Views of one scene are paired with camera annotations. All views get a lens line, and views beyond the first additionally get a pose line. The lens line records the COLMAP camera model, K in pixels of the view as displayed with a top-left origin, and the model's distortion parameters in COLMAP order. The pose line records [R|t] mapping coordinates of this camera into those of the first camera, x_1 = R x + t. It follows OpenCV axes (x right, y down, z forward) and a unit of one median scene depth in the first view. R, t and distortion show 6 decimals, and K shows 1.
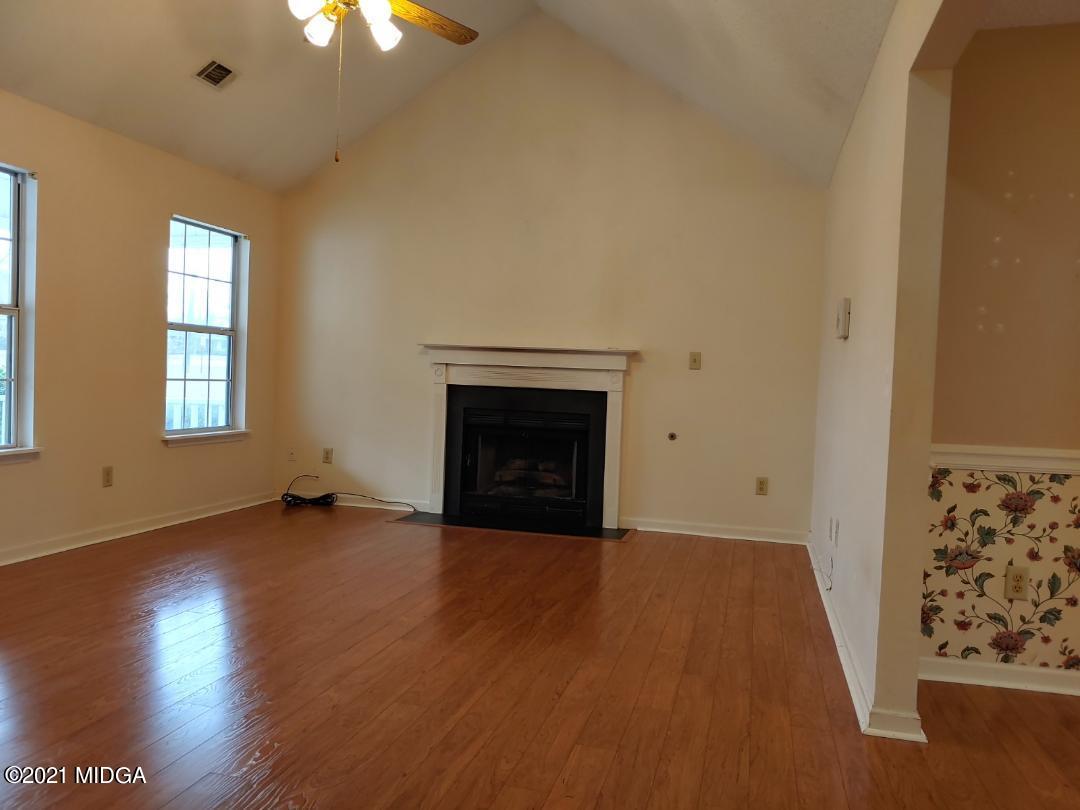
lens RADIAL K [[875.4, 0, 540.0], [0, 875.4, 405.0], [0, 0, 1]] dist [0.012640, -0.003639]
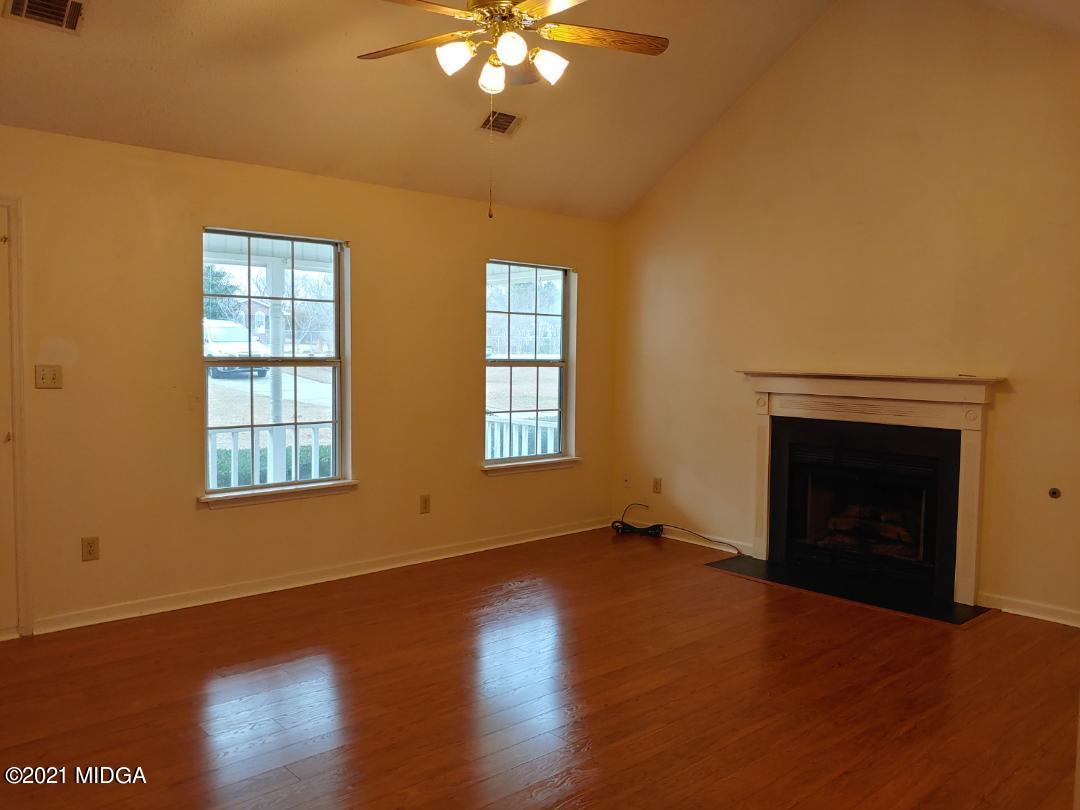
lens RADIAL K [[867.3, 0, 540.0], [0, 867.3, 405.0], [0, 0, 1]] dist [0.089303, -0.168968]
pose [[0.836070, 0.008042, -0.548563, 0.190996], [0.001354, 0.999859, 0.016722, -0.051387], [0.548621, -0.014723, 0.835942, 0.134860]]
